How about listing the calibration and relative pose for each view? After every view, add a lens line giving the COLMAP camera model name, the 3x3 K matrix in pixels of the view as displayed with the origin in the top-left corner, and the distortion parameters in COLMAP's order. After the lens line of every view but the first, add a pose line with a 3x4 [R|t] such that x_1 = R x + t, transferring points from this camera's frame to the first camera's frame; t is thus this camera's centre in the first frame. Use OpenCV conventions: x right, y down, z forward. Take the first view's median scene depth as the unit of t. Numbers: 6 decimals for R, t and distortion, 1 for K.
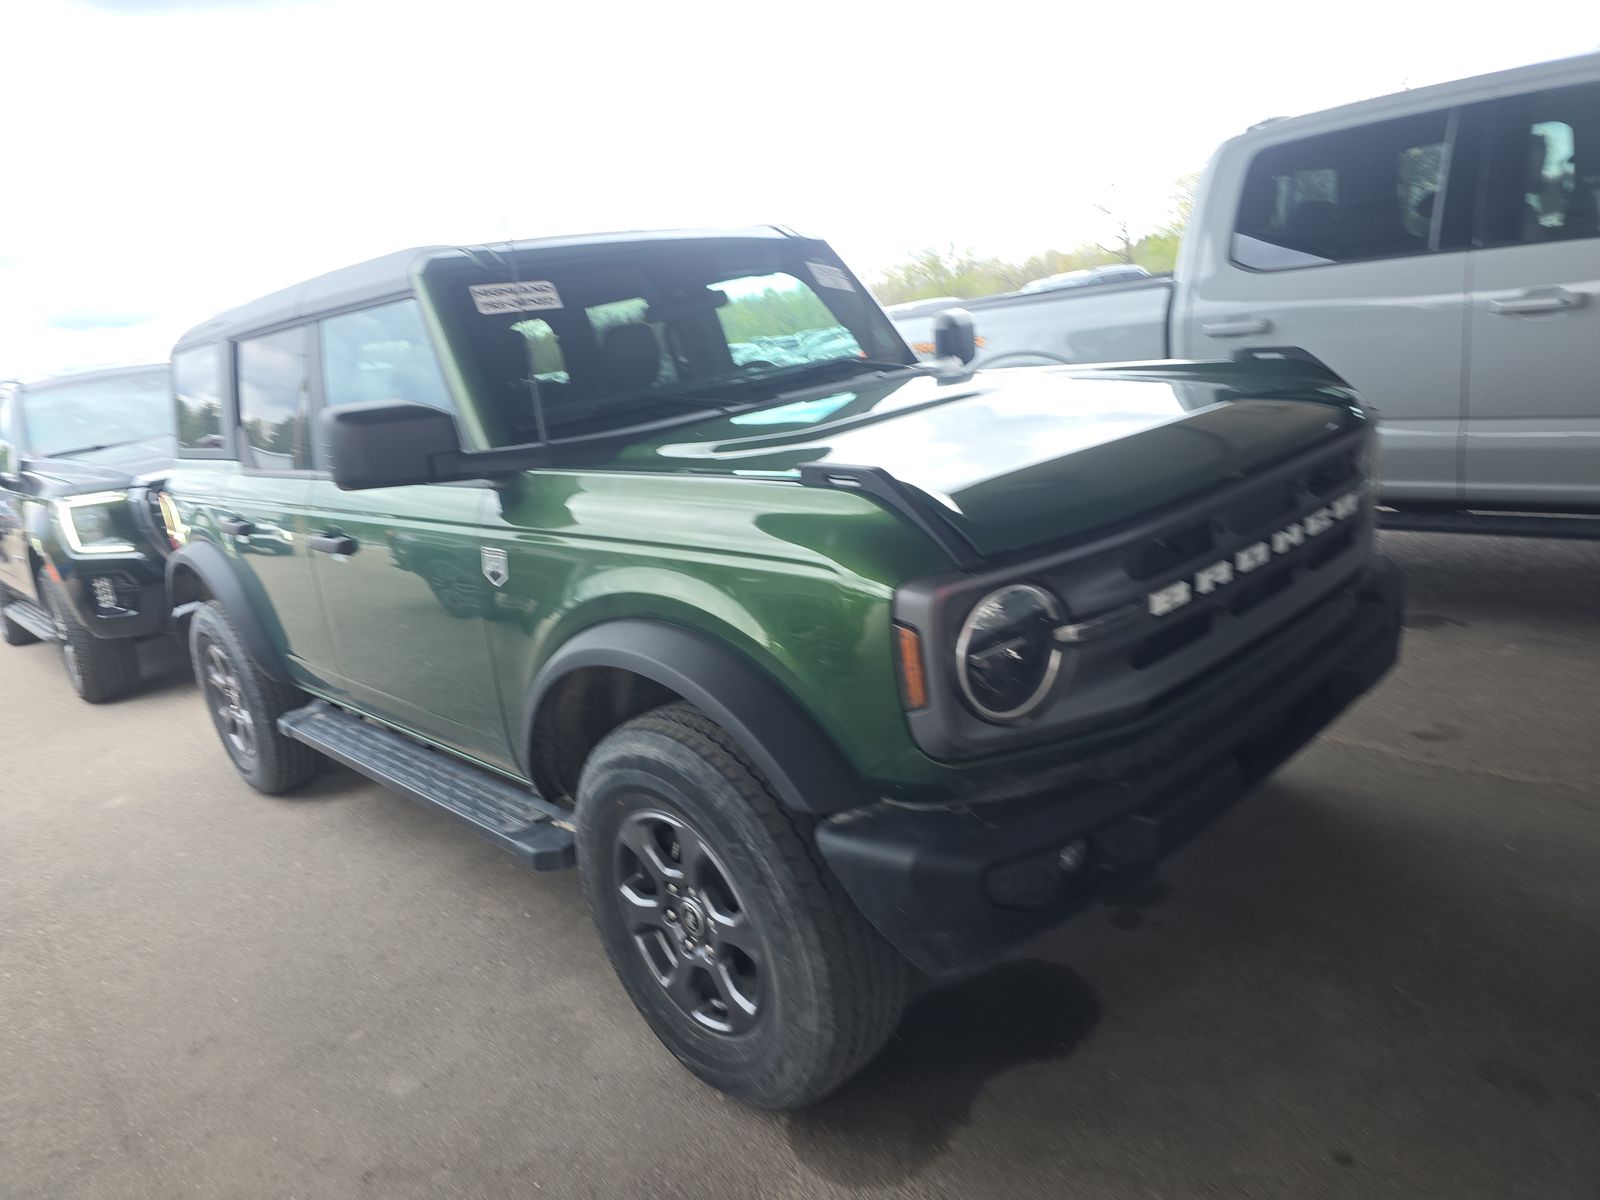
lens RADIAL K [[1171.5, 0, 793.9], [0, 1171.5, 596.9], [0, 0, 1]] dist [0.074045, -0.101036]
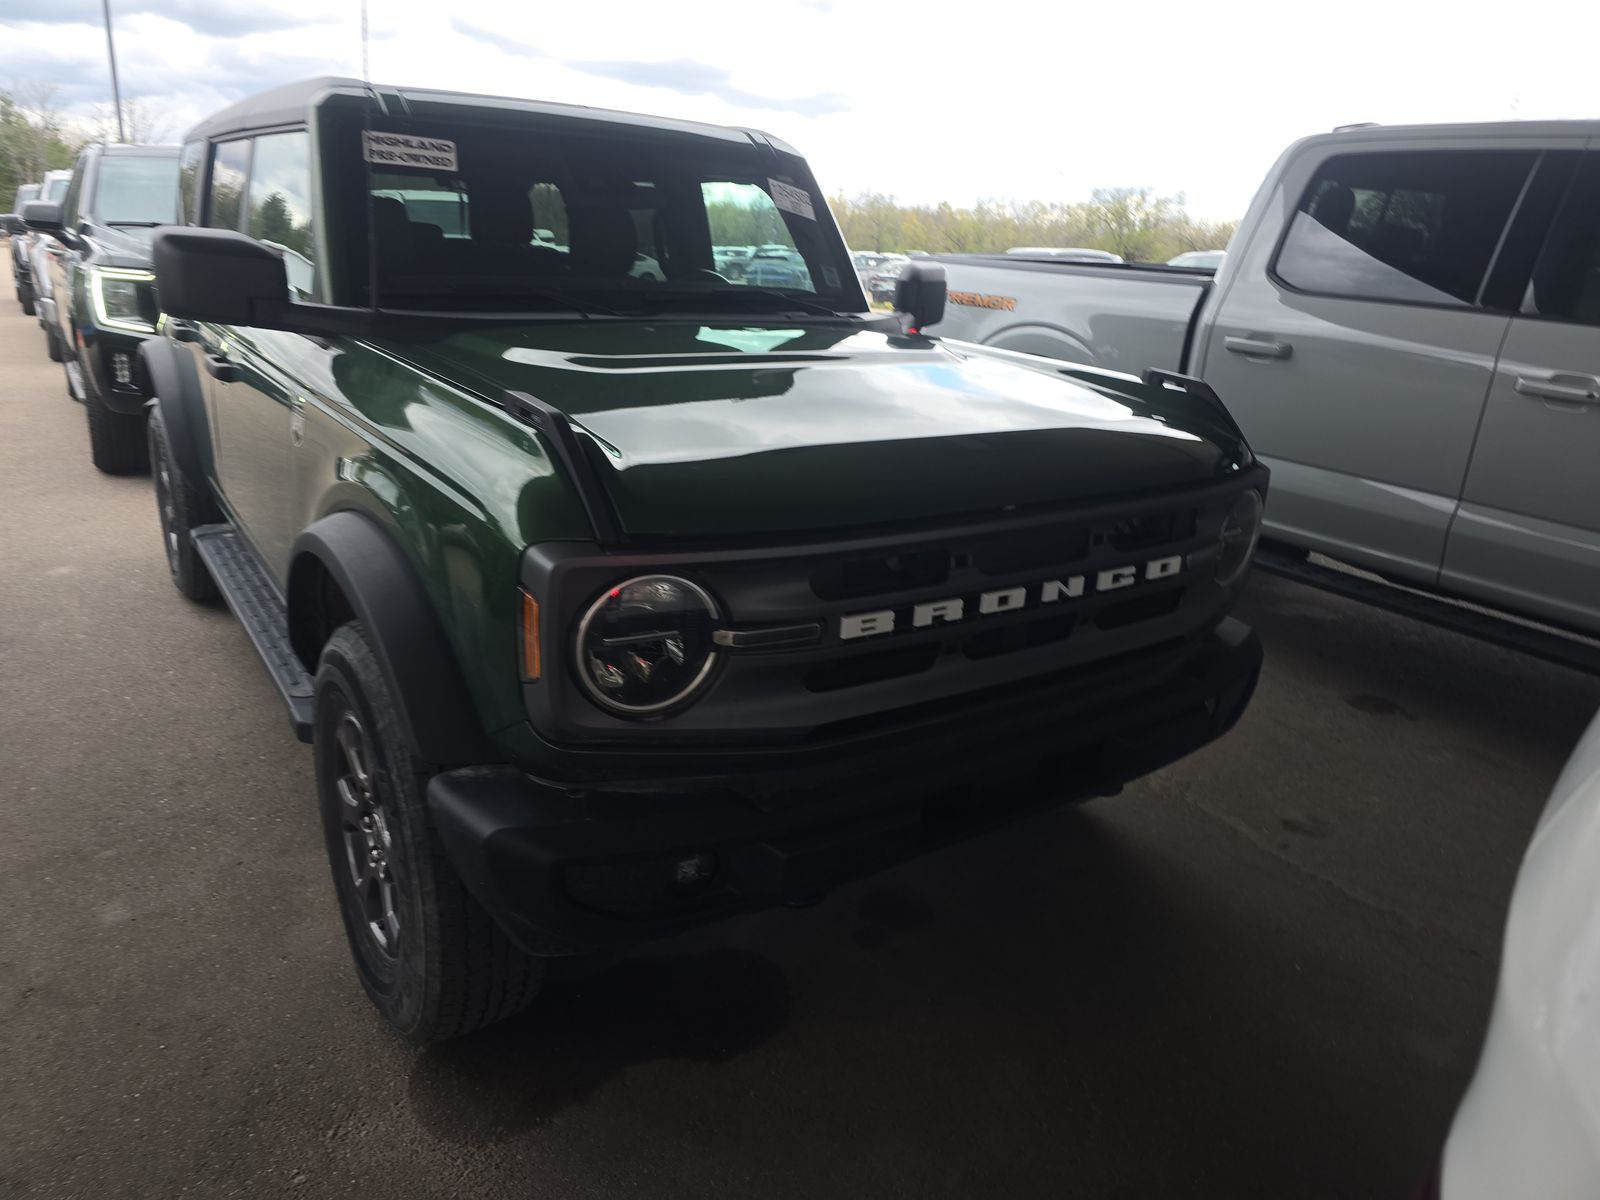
lens RADIAL K [[1171.5, 0, 793.9], [0, 1171.5, 596.9], [0, 0, 1]] dist [0.074045, -0.101036]
pose [[0.969916, 0.228869, -0.082954, 0.195664], [-0.221937, 0.971349, 0.085005, -0.049235], [0.100032, -0.064037, 0.992921, 0.057573]]
